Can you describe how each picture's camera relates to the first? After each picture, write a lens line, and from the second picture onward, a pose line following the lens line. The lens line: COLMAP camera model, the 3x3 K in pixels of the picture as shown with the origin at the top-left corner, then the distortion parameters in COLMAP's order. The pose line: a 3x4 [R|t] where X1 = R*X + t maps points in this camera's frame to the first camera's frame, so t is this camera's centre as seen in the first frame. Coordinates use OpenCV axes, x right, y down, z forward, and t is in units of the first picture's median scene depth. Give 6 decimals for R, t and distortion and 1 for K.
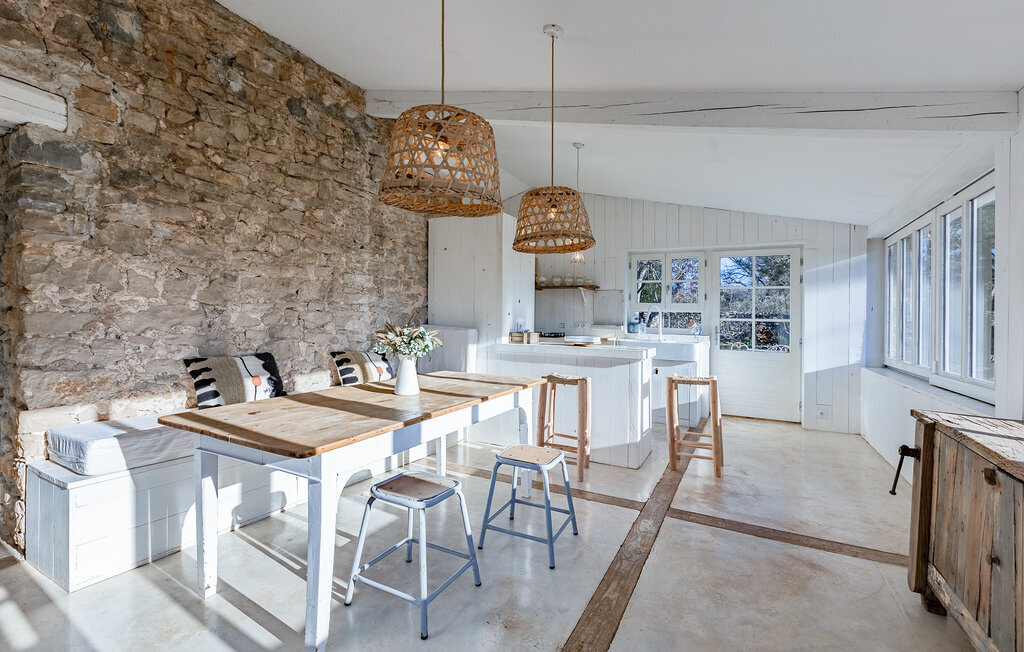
lens RADIAL K [[455.6, 0, 512.0], [0, 455.6, 326.0], [0, 0, 1]] dist [0.001280, -0.000012]
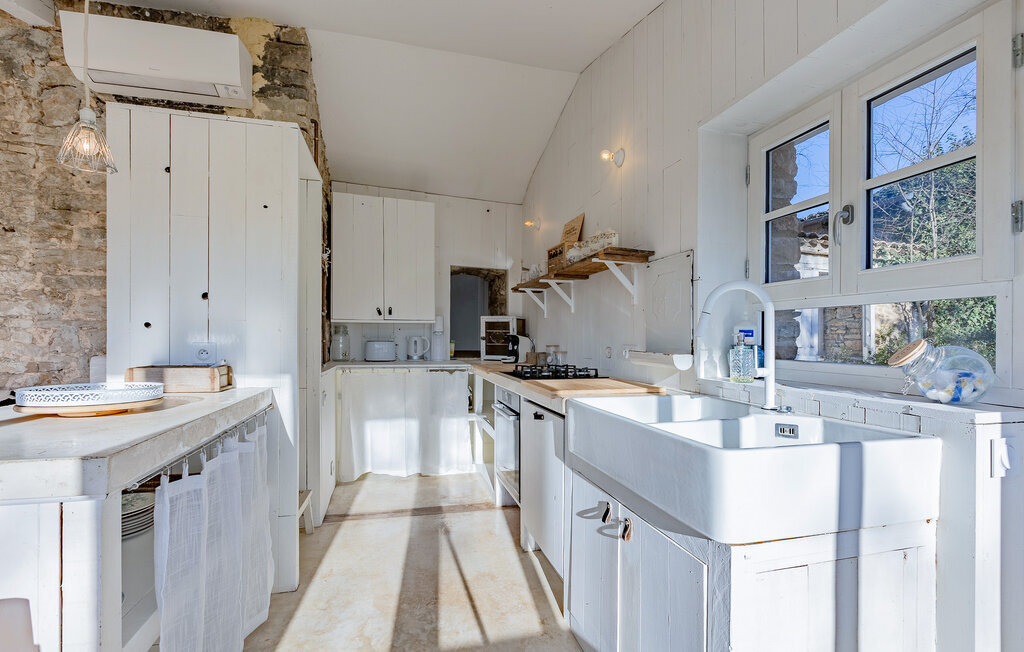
lens RADIAL K [[455.9, 0, 515.2], [0, 455.9, 349.4], [0, 0, 1]] dist [0.000009, -0.000897]
pose [[0.683989, 0.005469, -0.729472, 0.808845], [-0.007257, 0.999973, 0.000693, -0.007617], [0.729457, 0.004820, 0.684010, 1.356070]]
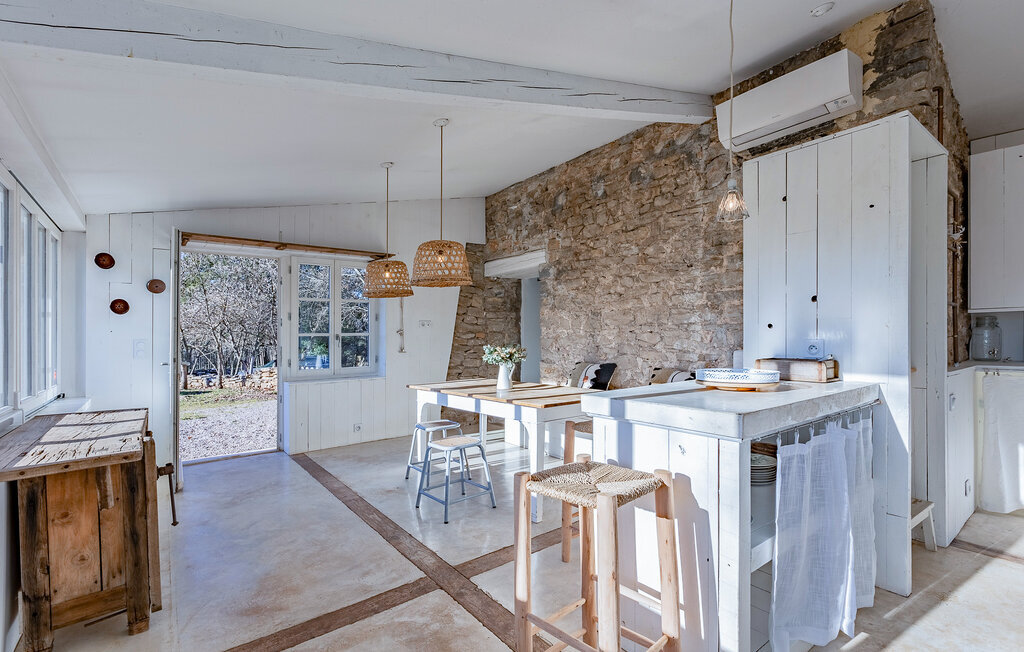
lens RADIAL K [[464.8, 0, 513.5], [0, 464.8, 343.1], [0, 0, 1]] dist [-0.001703, -0.000376]
pose [[-0.425098, 0.000369, -0.905147, 0.934186], [-0.005080, 0.999983, 0.002793, -0.007249], [0.905133, 0.005786, -0.425089, 1.355123]]
